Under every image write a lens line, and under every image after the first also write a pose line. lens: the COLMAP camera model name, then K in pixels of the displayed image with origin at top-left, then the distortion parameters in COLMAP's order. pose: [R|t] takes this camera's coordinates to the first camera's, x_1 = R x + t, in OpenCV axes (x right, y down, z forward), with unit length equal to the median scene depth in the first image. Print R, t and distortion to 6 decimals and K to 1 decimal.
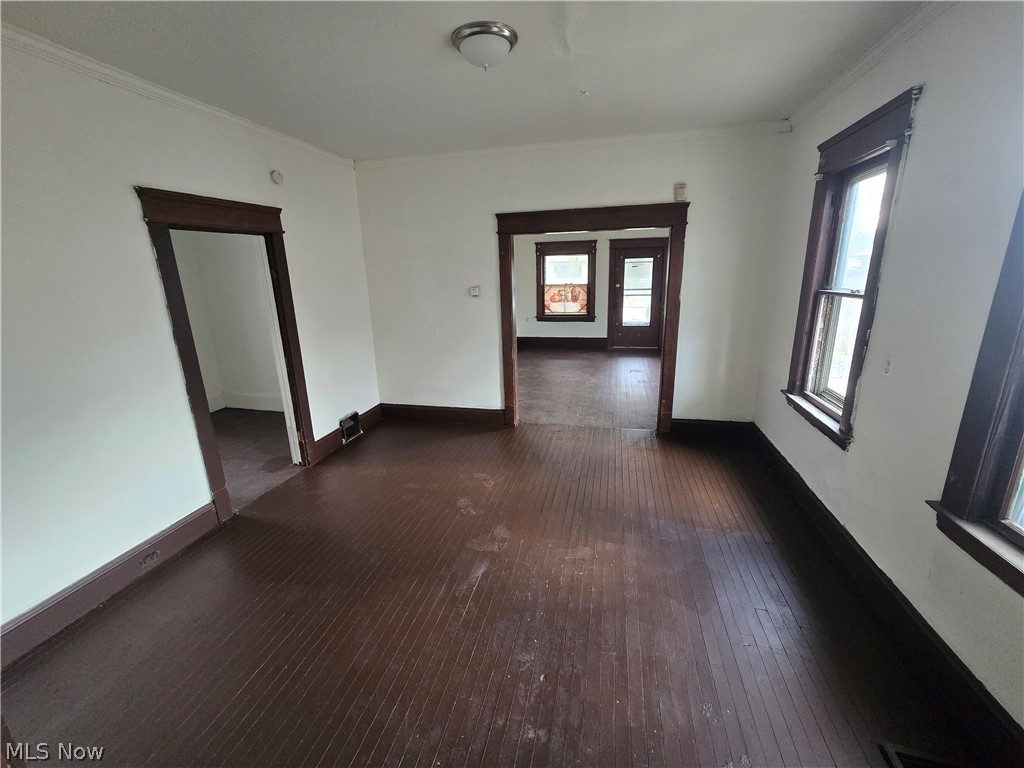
lens RADIAL K [[416.1, 0, 514.0], [0, 416.1, 382.7], [0, 0, 1]] dist [0.000461, 0.000025]
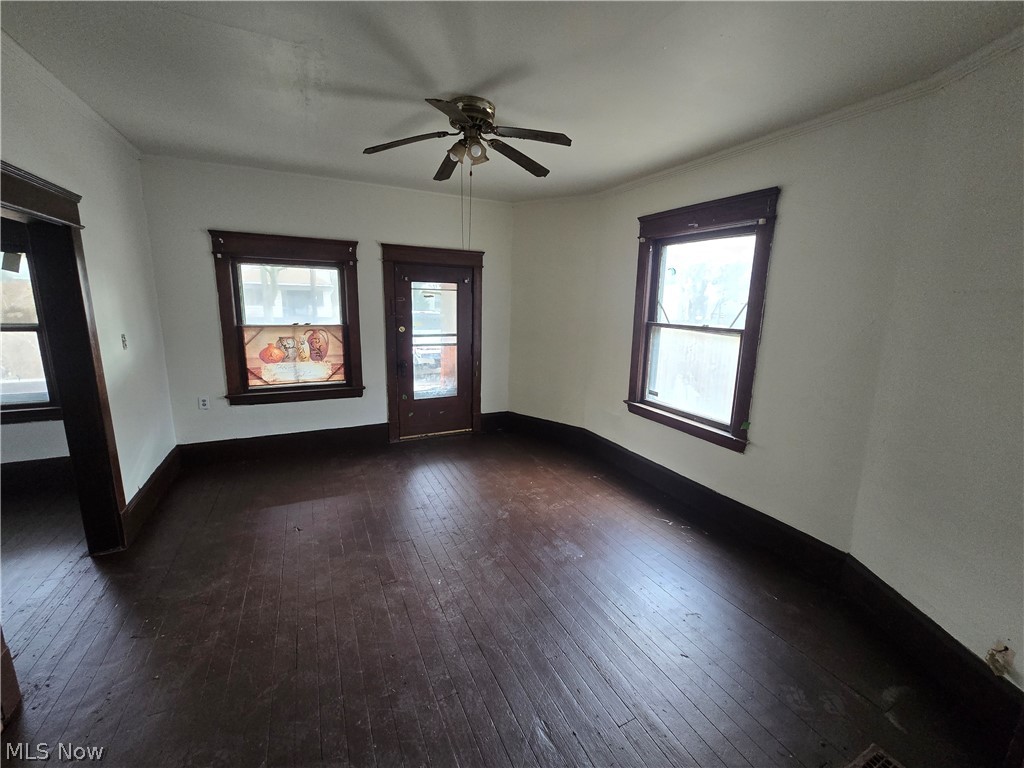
lens RADIAL K [[416.1, 0, 513.8], [0, 416.1, 377.1], [0, 0, 1]] dist [0.000461, 0.000025]
pose [[0.797317, -0.066731, 0.599861, 0.033195], [0.111104, 0.993112, -0.037197, -0.130504], [-0.593247, 0.096304, 0.799239, 0.469419]]
